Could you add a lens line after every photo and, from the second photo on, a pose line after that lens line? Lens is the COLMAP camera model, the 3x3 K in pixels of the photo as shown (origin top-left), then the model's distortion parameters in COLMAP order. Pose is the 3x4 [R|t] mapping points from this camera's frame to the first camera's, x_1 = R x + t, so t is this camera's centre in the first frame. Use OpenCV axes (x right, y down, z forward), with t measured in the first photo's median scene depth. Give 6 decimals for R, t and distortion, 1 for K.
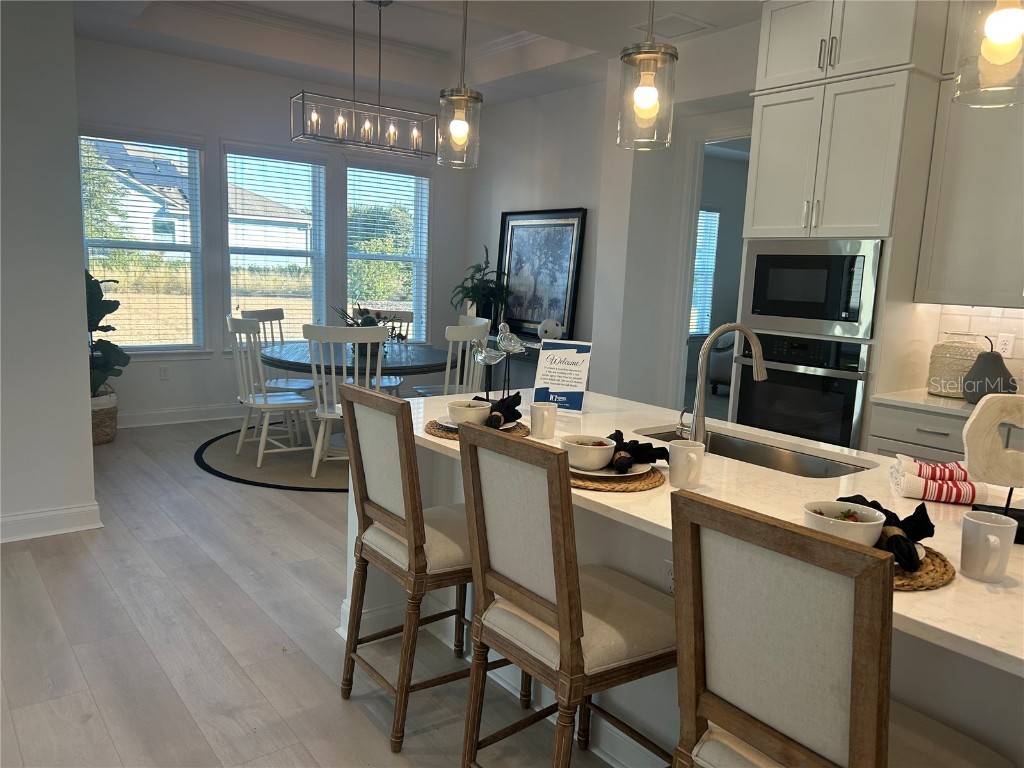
lens RADIAL K [[774.6, 0, 518.0], [0, 774.6, 394.0], [0, 0, 1]] dist [0.063346, -0.071754]
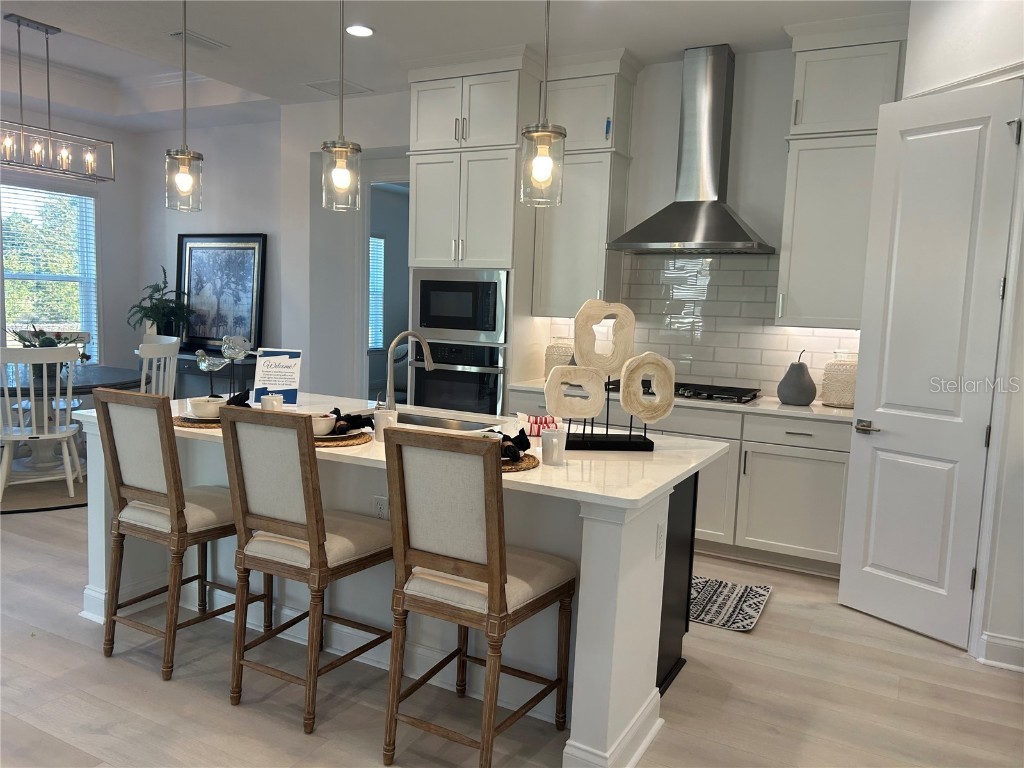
lens RADIAL K [[774.6, 0, 518.0], [0, 774.6, 394.0], [0, 0, 1]] dist [0.063346, -0.071754]
pose [[0.913697, -0.056797, 0.402408, -0.074375], [0.065894, 0.997788, -0.008788, 0.030781], [-0.401018, 0.034546, 0.915418, -0.233493]]
